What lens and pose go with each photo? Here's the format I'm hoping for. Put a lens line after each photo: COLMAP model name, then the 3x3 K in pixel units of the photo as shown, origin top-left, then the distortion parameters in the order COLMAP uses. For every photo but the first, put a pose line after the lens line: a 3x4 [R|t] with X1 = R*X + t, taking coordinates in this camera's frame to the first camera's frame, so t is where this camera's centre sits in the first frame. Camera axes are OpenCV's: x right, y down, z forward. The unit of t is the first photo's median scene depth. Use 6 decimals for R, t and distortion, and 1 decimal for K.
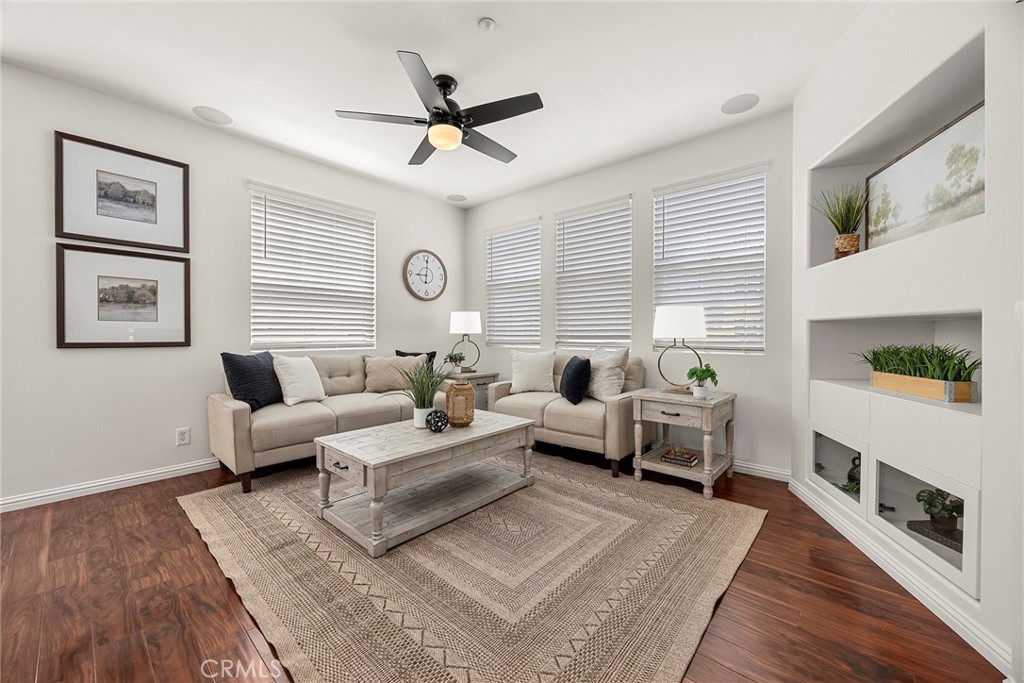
lens RADIAL K [[399.8, 0, 514.2], [0, 399.8, 337.1], [0, 0, 1]] dist [0.005518, -0.000273]
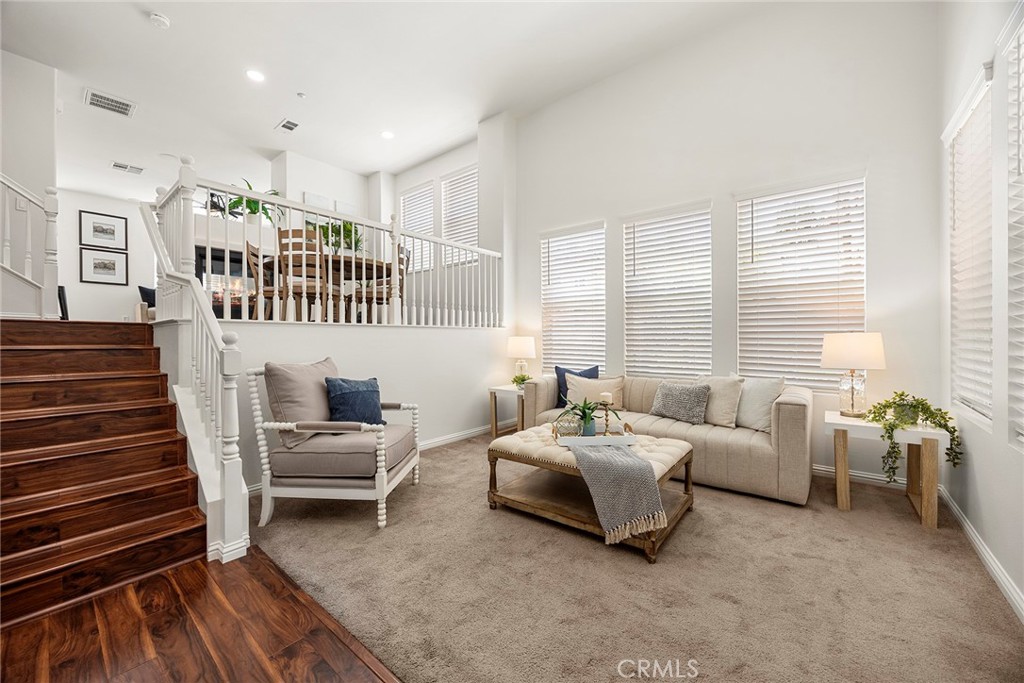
lens RADIAL K [[388.4, 0, 520.1], [0, 388.4, 339.9], [0, 0, 1]] dist [-0.011141, 0.002180]
pose [[0.999516, -0.005561, 0.030603, 1.875845], [0.005429, 0.999976, 0.004395, 0.422341], [-0.030626, -0.004227, 0.999522, -1.794229]]
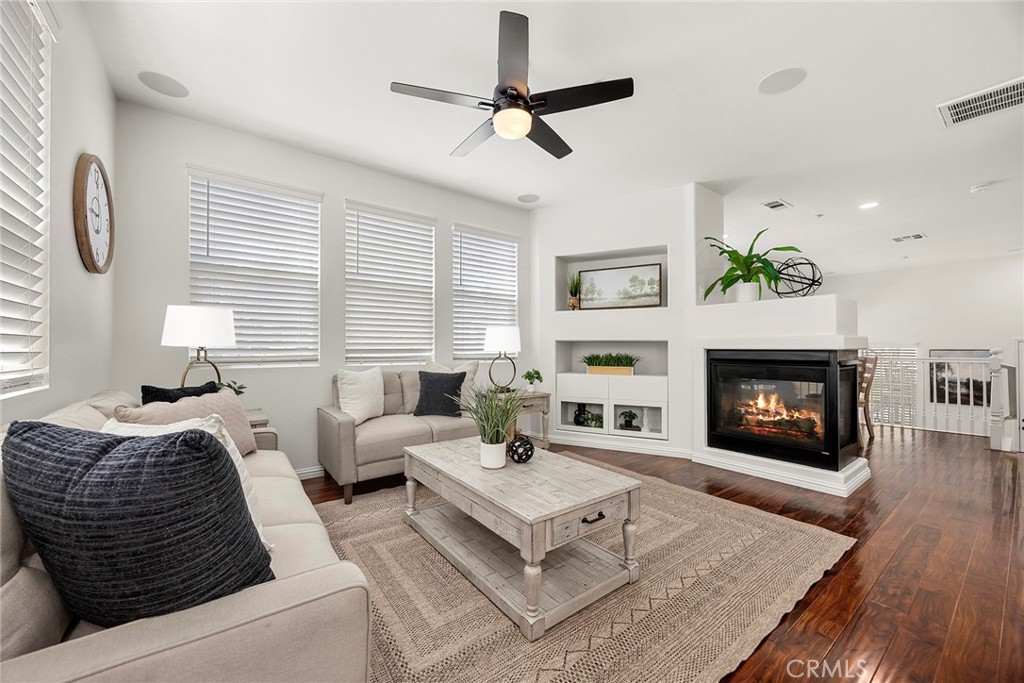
lens RADIAL K [[399.8, 0, 517.0], [0, 399.8, 345.8], [0, 0, 1]] dist [0.005518, -0.000273]
pose [[0.193984, -0.002183, 0.981002, -0.947379], [-0.000496, 0.999997, 0.002324, -0.020097], [-0.981005, -0.000938, 0.193982, 0.749867]]
